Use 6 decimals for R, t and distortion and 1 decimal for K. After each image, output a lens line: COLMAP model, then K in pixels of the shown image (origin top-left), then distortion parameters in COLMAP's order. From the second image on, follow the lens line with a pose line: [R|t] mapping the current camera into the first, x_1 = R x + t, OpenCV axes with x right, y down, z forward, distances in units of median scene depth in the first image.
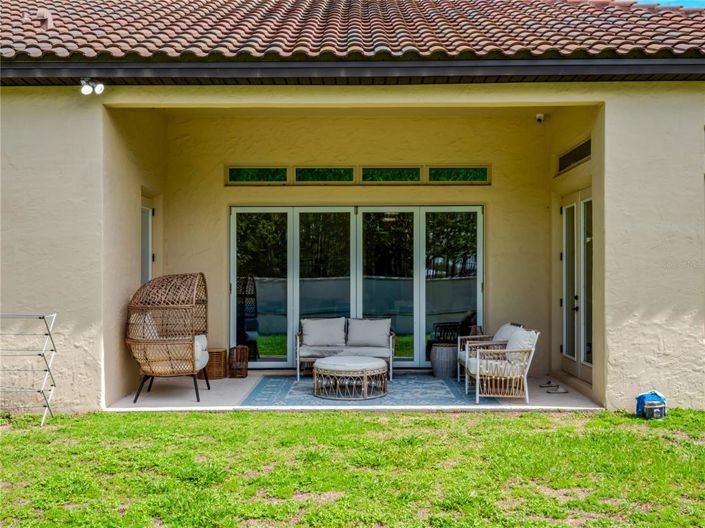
lens RADIAL K [[727.4, 0, 352.5], [0, 727.4, 268.0], [0, 0, 1]] dist [0.013833, 0.000000]
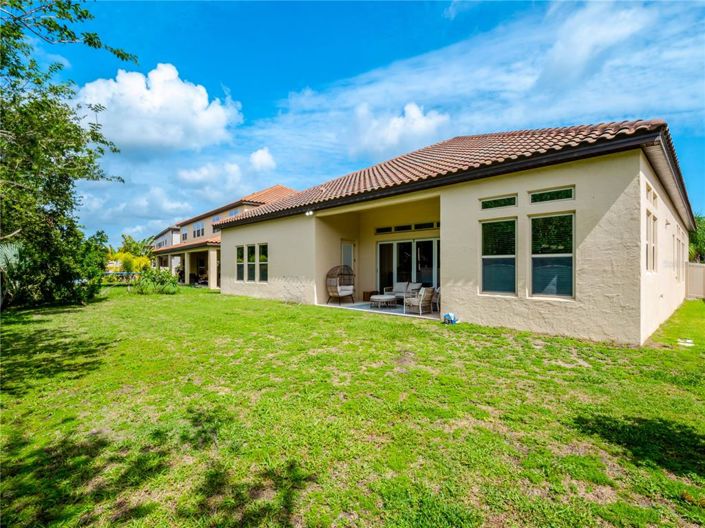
lens RADIAL K [[348.9, 0, 351.7], [0, 348.9, 264.7], [0, 0, 1]] dist [-0.004937, -0.000866]
pose [[0.697146, -0.004340, -0.716916, 0.771264], [0.006749, 0.999977, 0.000509, 0.003728], [0.716897, -0.005193, 0.697159, -0.028345]]
